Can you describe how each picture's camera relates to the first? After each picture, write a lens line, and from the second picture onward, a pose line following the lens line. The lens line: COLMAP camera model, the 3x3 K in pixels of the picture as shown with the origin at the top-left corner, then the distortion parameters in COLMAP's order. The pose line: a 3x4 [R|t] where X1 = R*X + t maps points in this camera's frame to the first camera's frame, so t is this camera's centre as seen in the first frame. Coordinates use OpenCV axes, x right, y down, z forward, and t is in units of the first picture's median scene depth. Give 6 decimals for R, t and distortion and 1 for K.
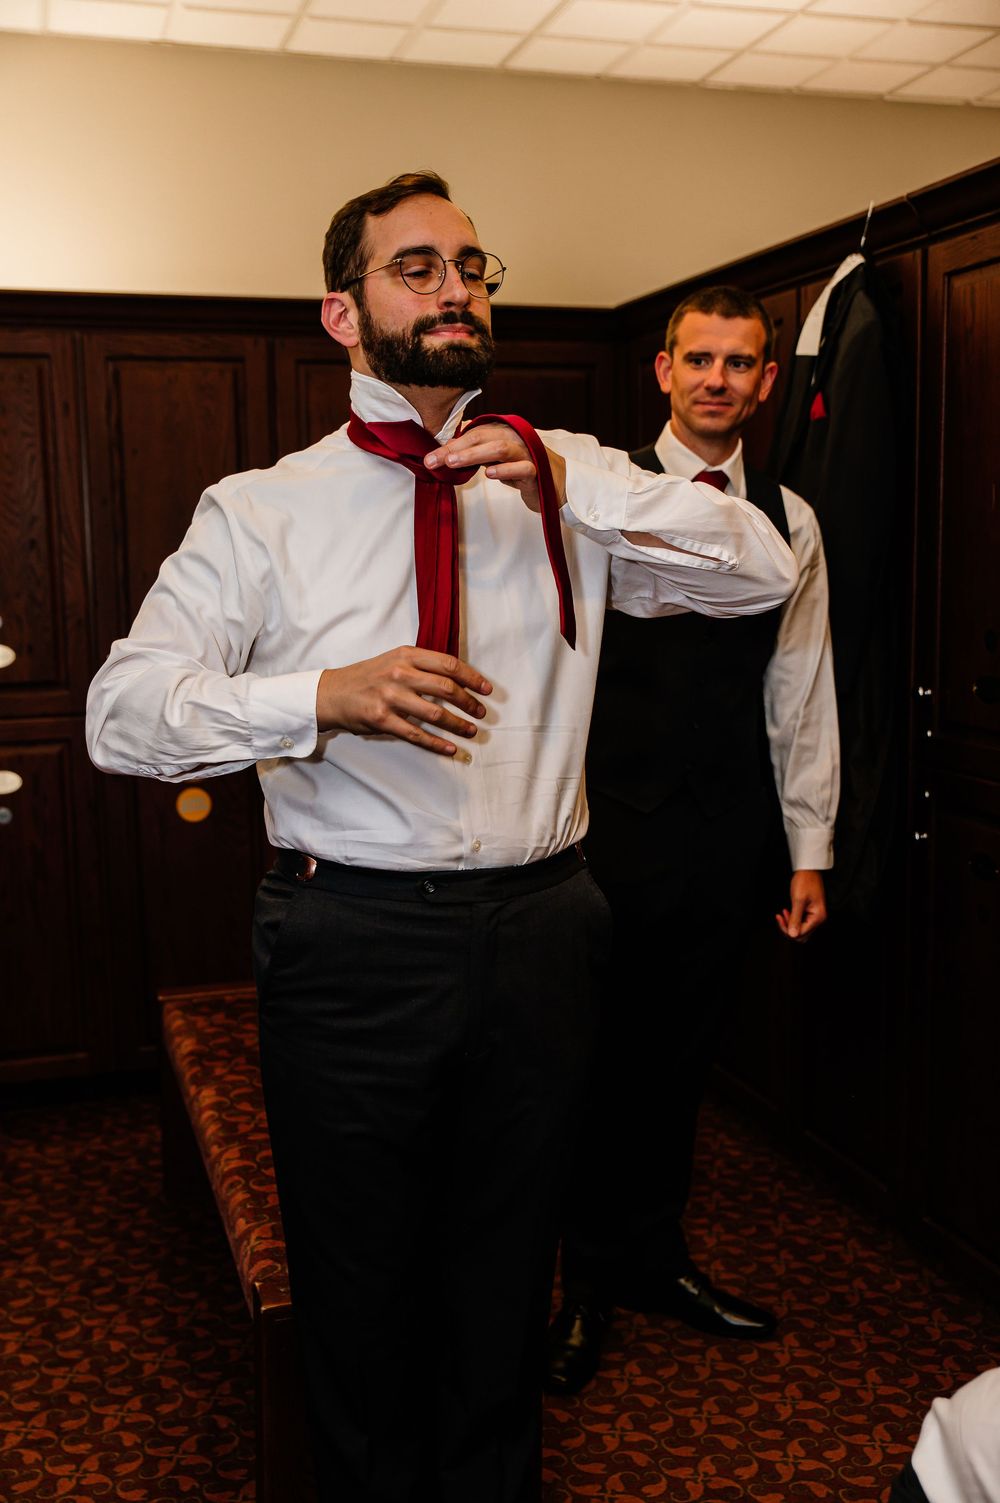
lens RADIAL K [[1584.7, 0, 480.6], [0, 1584.7, 760.3], [0, 0, 1]] dist [0.025819, 0.000000]
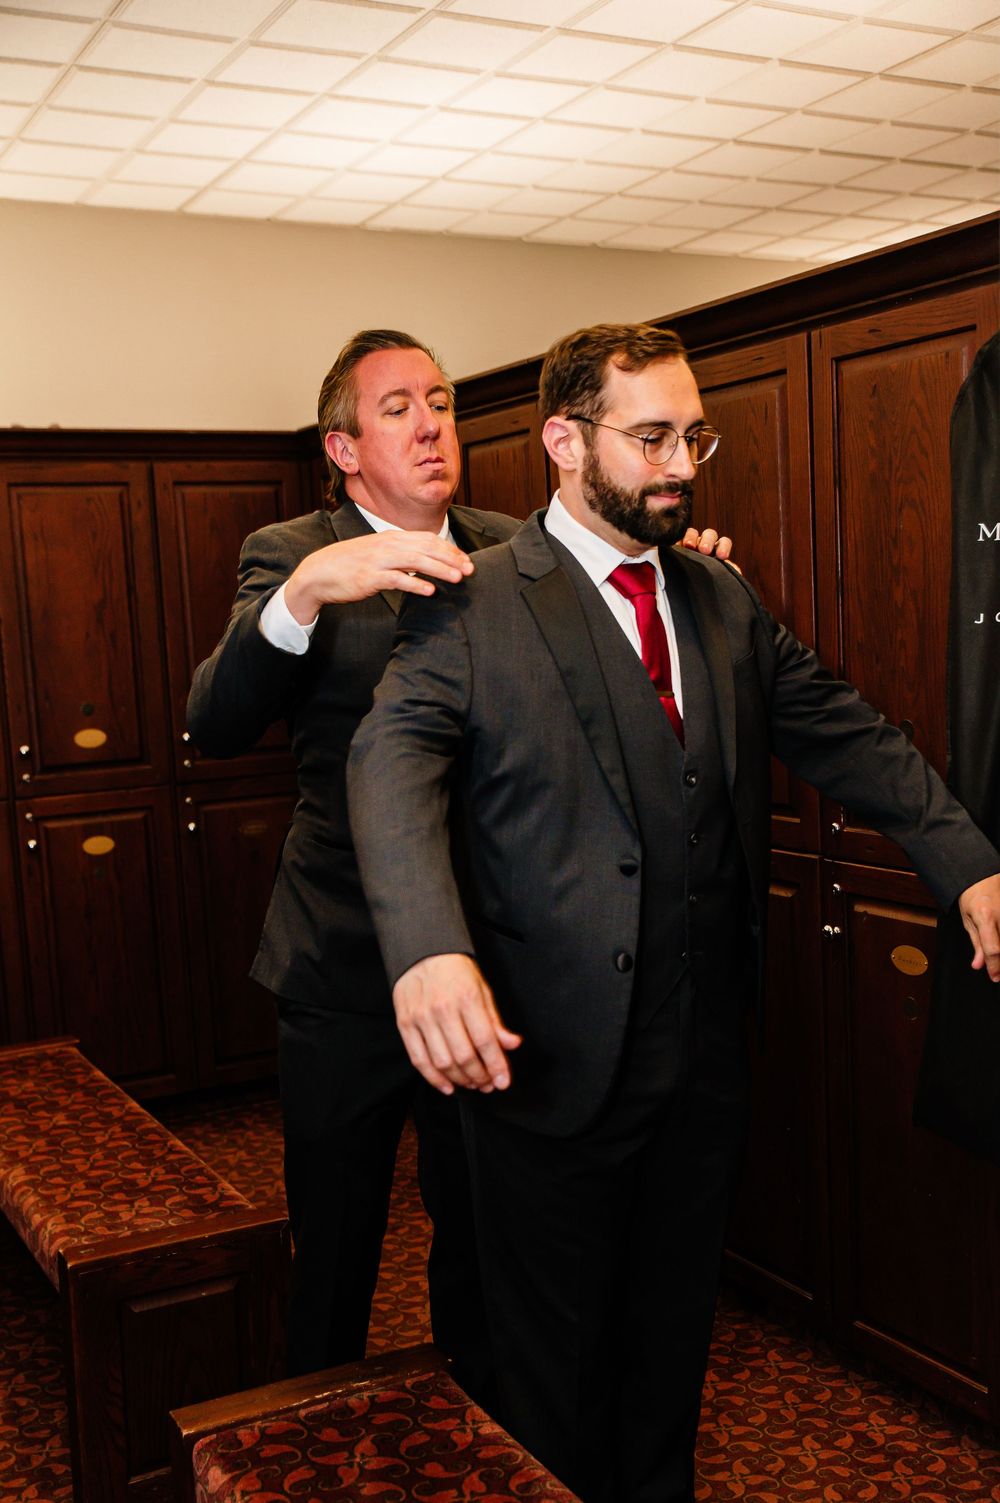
lens RADIAL K [[1657.4, 0, 517.1], [0, 1657.4, 833.5], [0, 0, 1]] dist [0.010442, 0.000000]
pose [[0.977703, -0.059287, 0.201448, -0.022012], [0.061224, 0.998118, -0.003394, 0.018428], [-0.200868, 0.015651, 0.979493, -0.238290]]
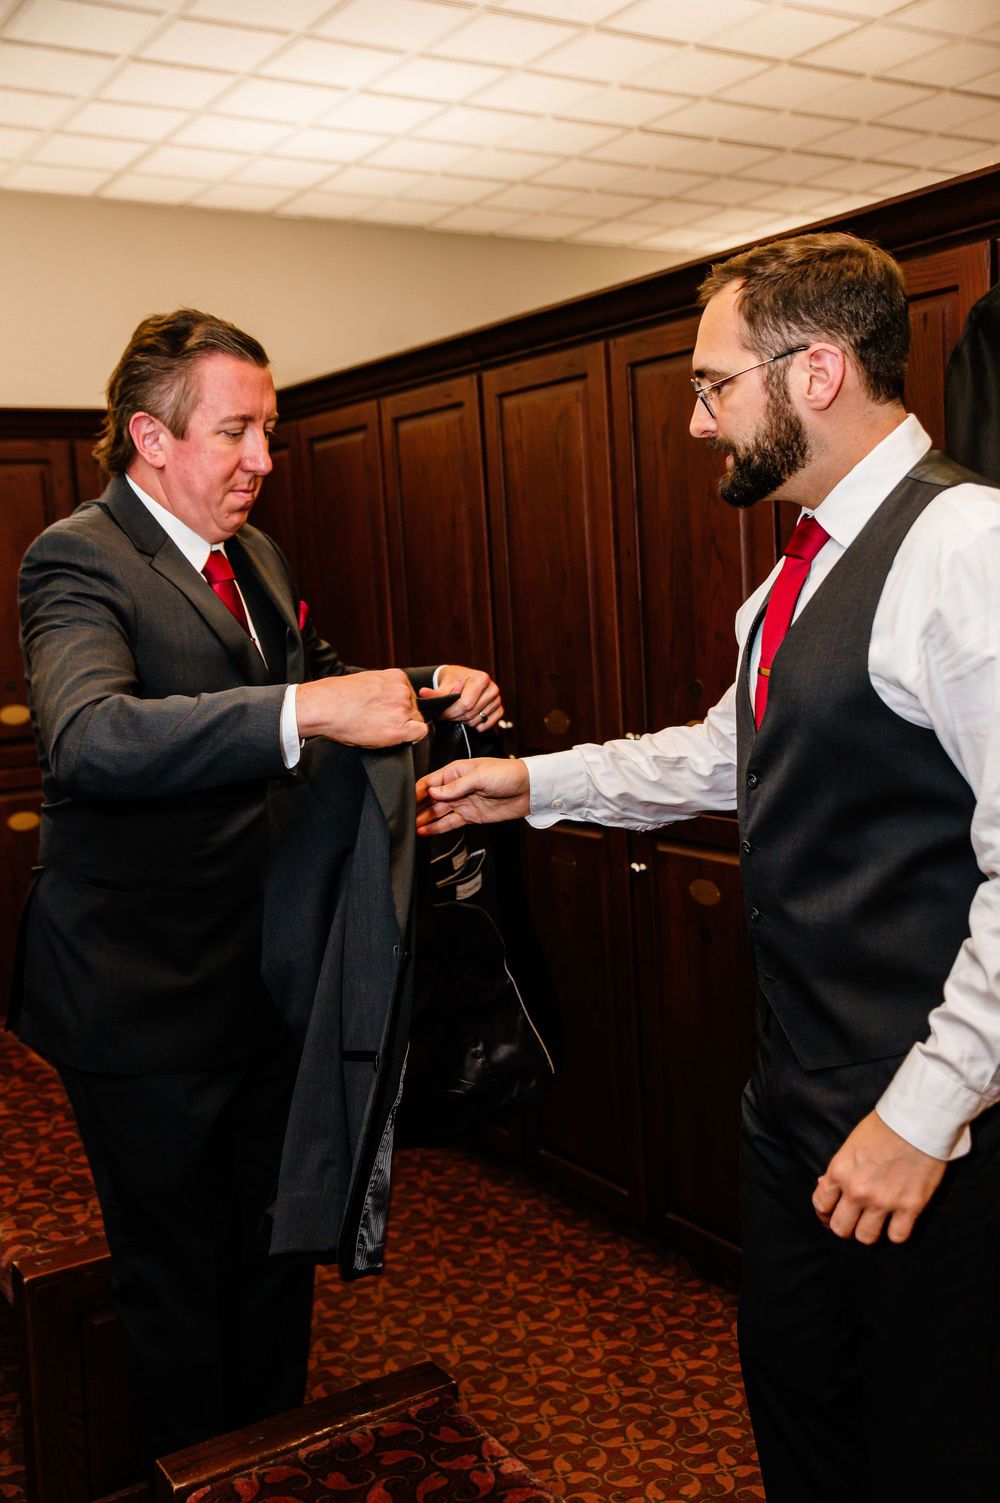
lens RADIAL K [[1512.8, 0, 478.8], [0, 1512.8, 764.1], [0, 0, 1]] dist [0.008995, 0.000000]
pose [[0.961643, -0.072839, 0.264455, -0.053421], [0.079673, 0.996705, -0.015195, 0.002908], [-0.262477, 0.035682, 0.964278, -0.126148]]
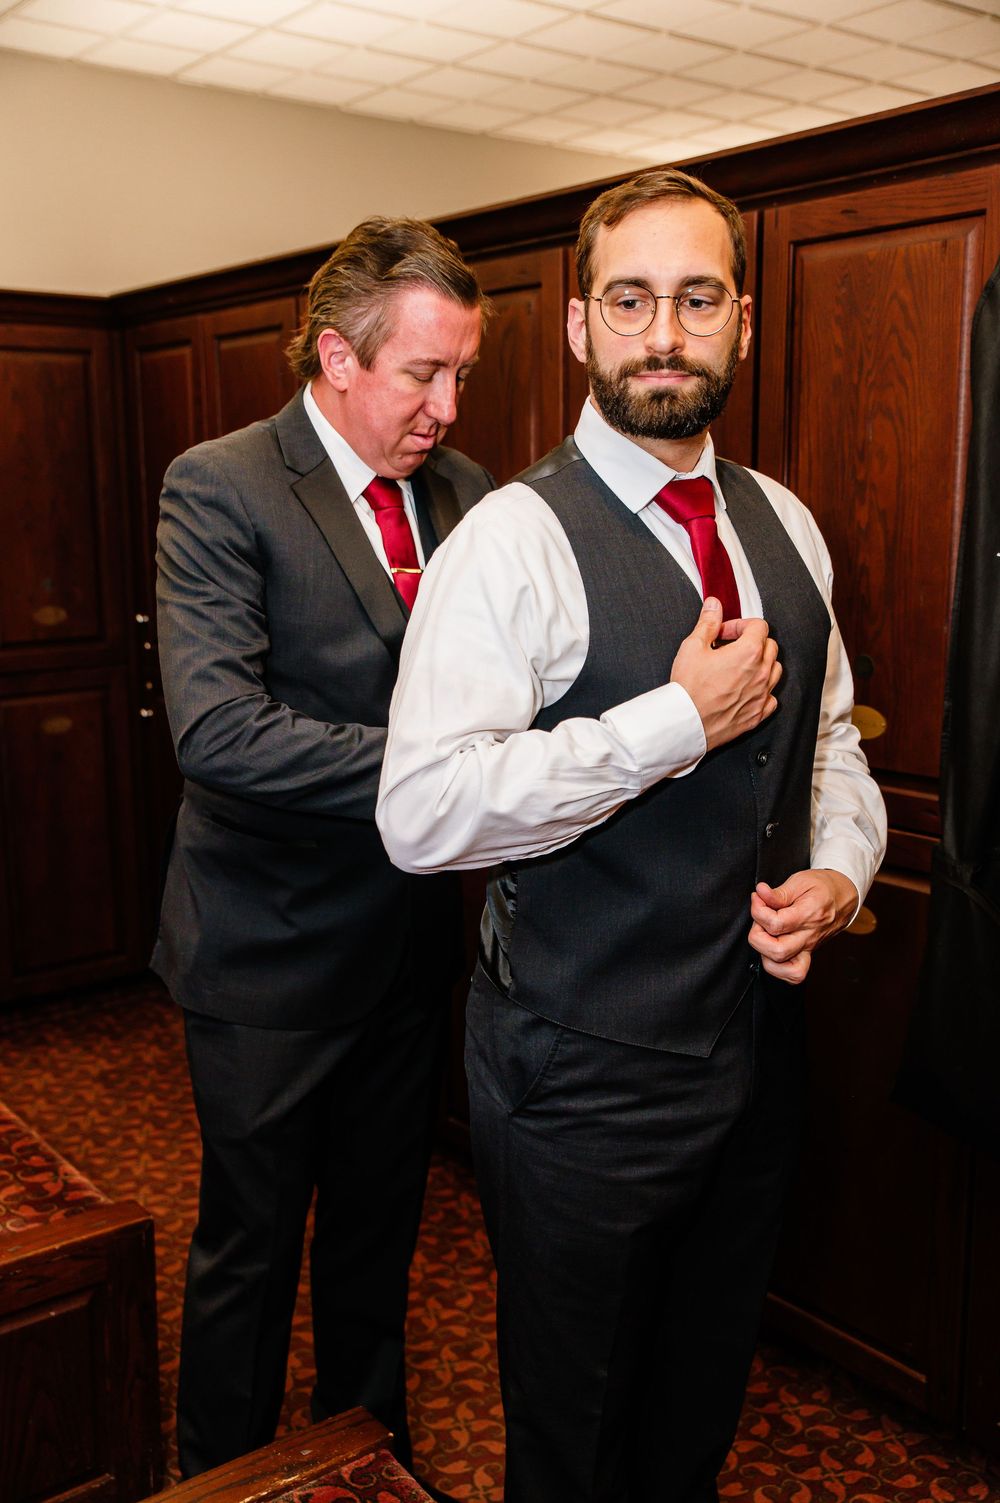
lens RADIAL K [[1512.8, 0, 491.1], [0, 1512.8, 774.2], [0, 0, 1]] dist [0.008995, 0.000000]
pose [[0.935034, -0.060611, 0.349339, -0.061319], [0.043558, 0.997453, 0.056474, -0.023709], [-0.351872, -0.037589, 0.935293, -0.035316]]
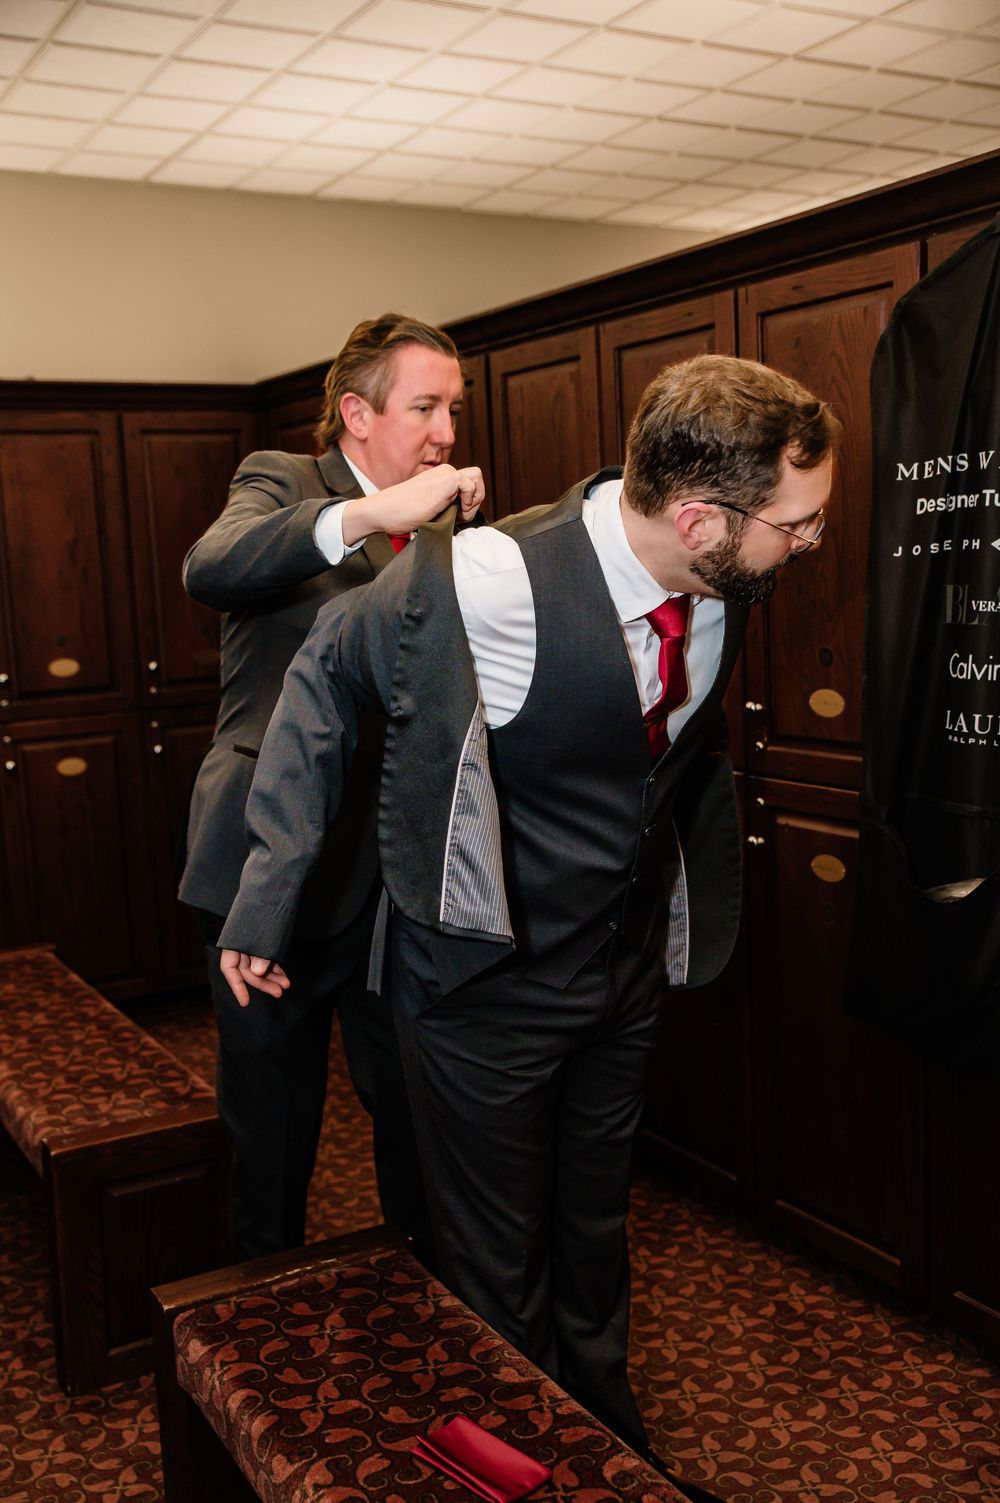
lens RADIAL K [[1512.8, 0, 477.5], [0, 1512.8, 768.1], [0, 0, 1]] dist [0.008995, 0.000000]
pose [[0.973336, -0.061620, 0.220951, -0.031646], [0.062376, 0.998046, 0.003562, 0.021825], [-0.220739, 0.010315, 0.975278, -0.224369]]
